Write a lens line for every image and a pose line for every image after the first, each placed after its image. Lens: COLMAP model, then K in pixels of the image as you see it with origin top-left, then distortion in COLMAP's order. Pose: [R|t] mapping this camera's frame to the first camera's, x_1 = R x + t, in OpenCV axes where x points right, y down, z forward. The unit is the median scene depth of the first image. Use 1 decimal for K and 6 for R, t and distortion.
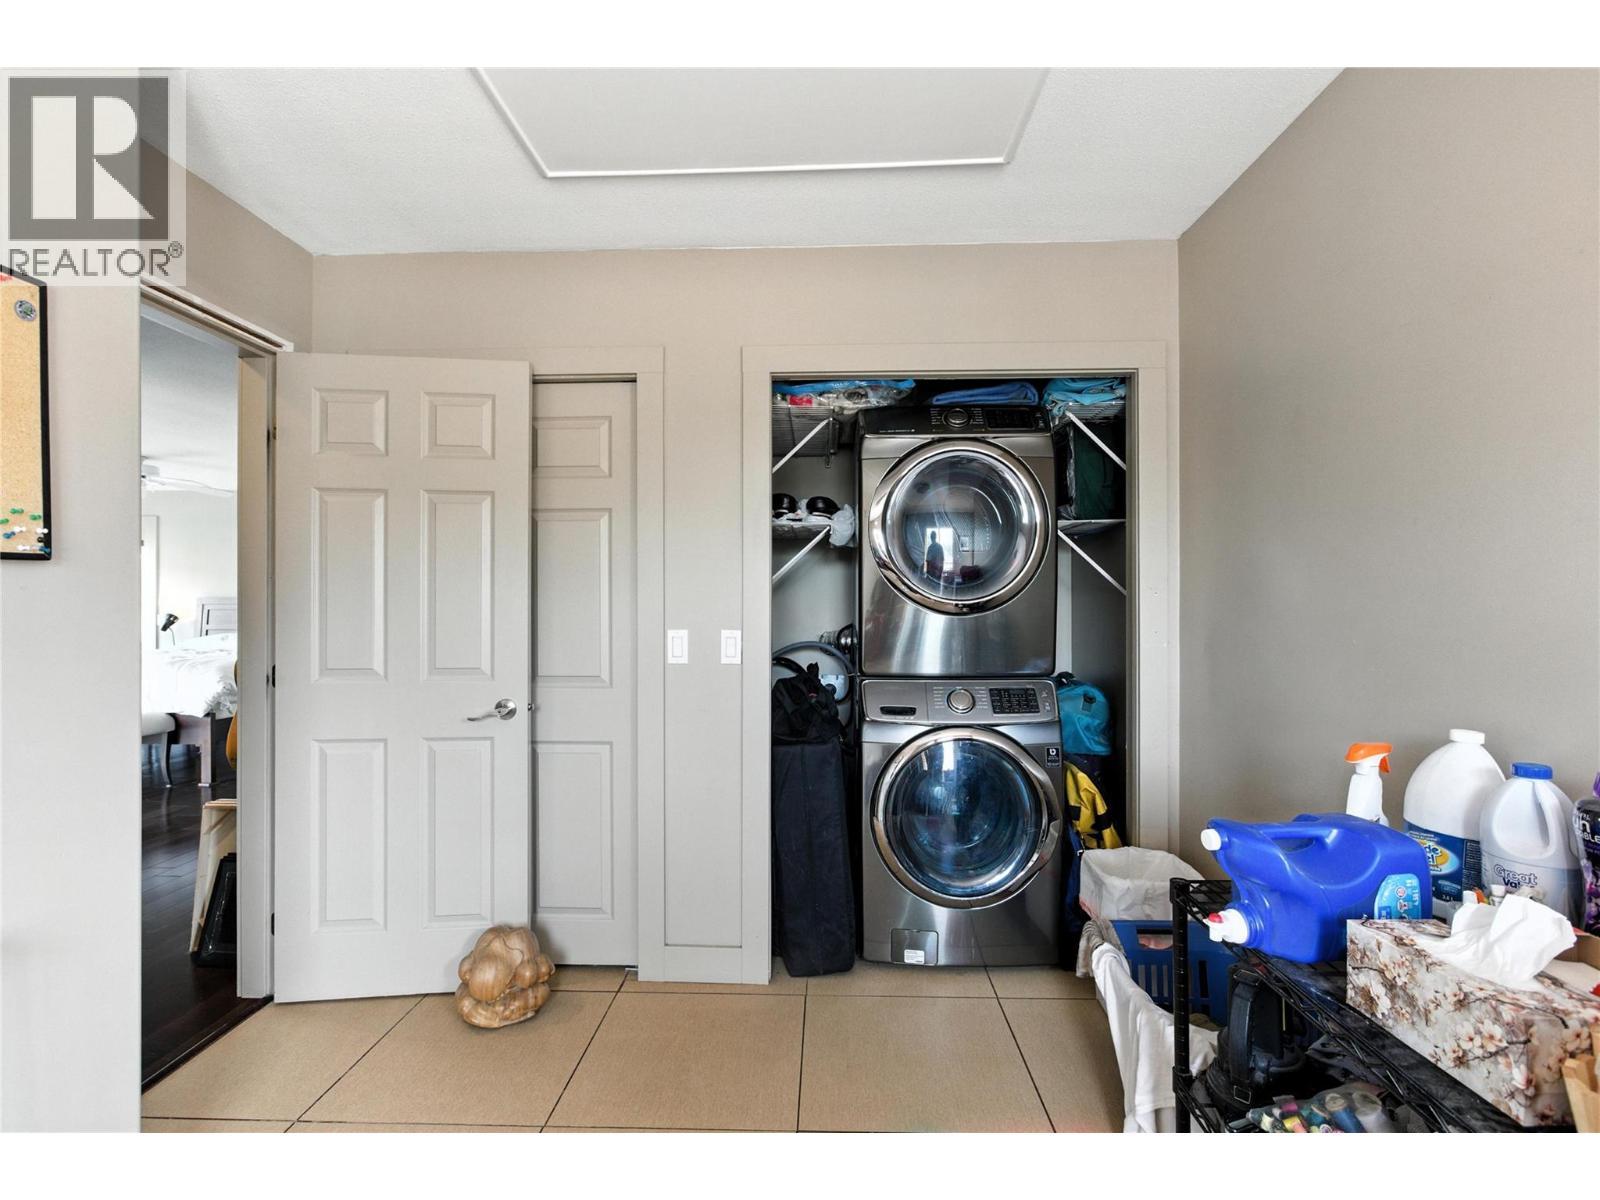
lens RADIAL K [[730.8, 0, 800.0], [0, 730.8, 600.0], [0, 0, 1]] dist [-0.000228, -0.000024]
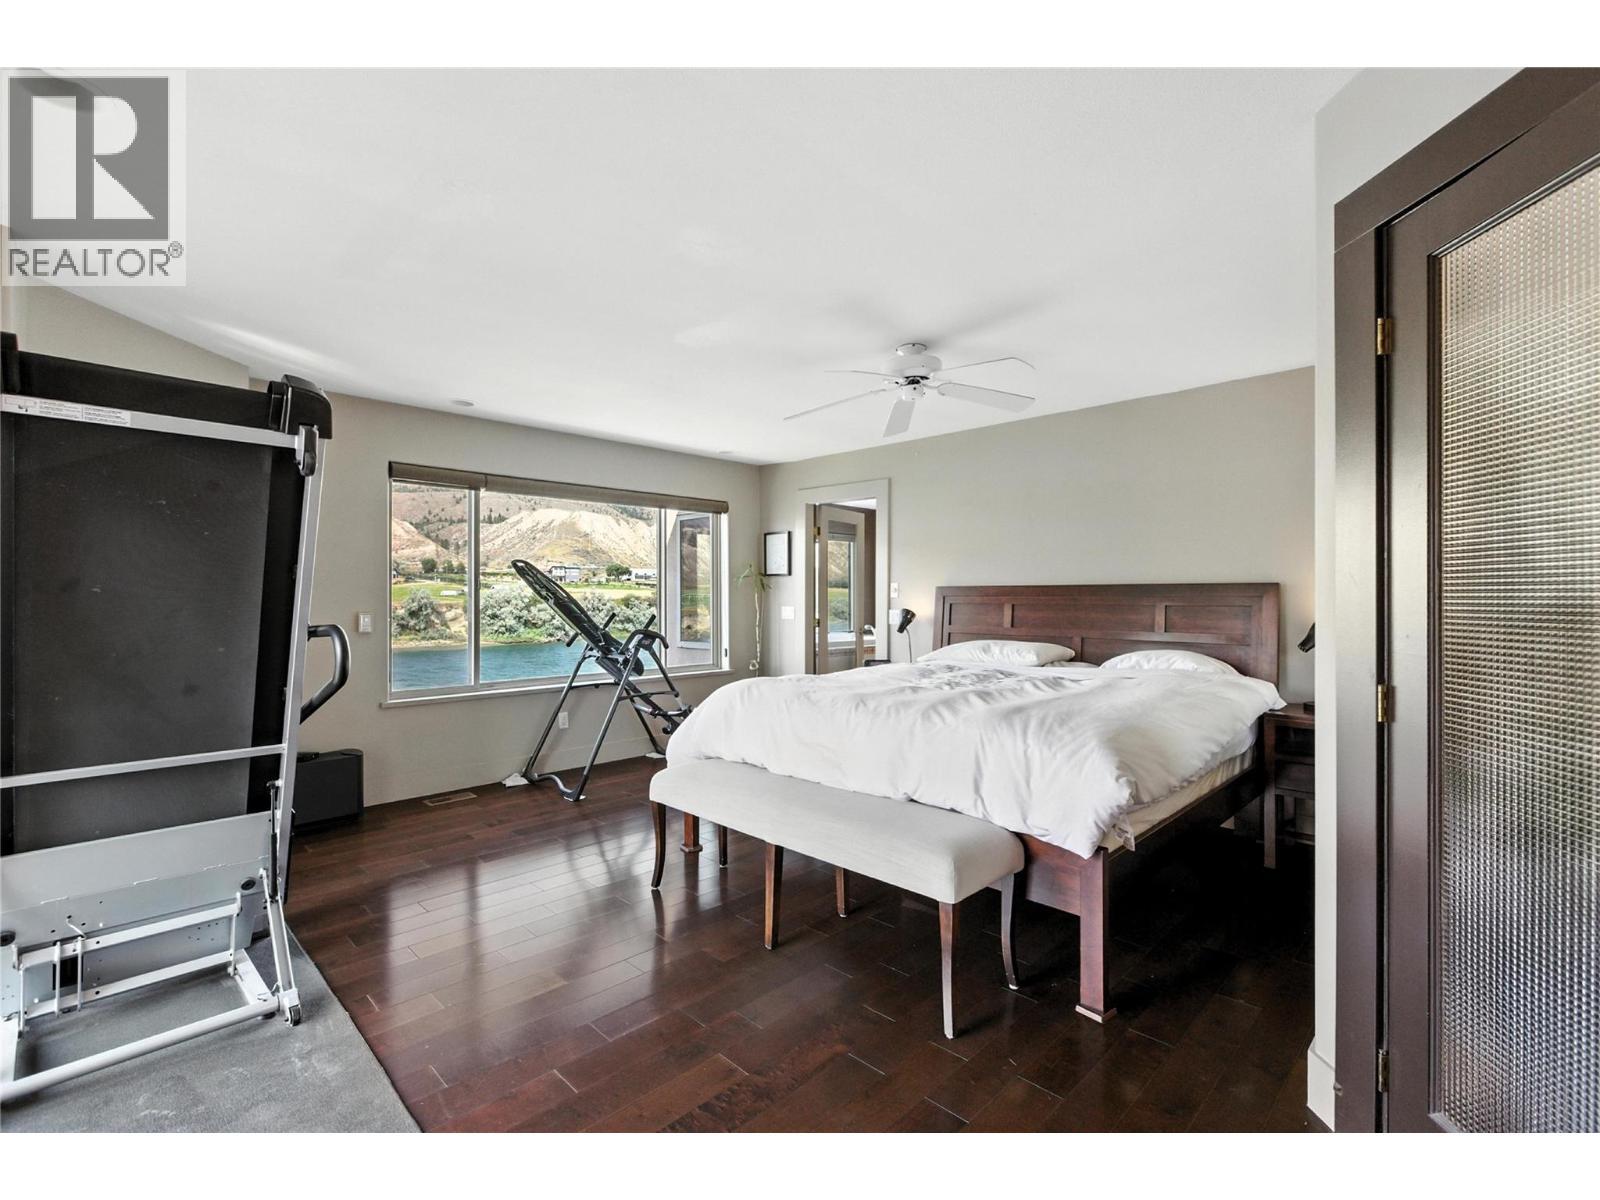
lens RADIAL K [[727.1, 0, 800.9], [0, 727.1, 591.7], [0, 0, 1]] dist [0.000186, 0.000123]
pose [[0.743608, 0.003018, -0.668609, -0.459235], [-0.002414, 0.999995, 0.001829, 0.000595], [0.668612, 0.000254, 0.743612, 0.394604]]
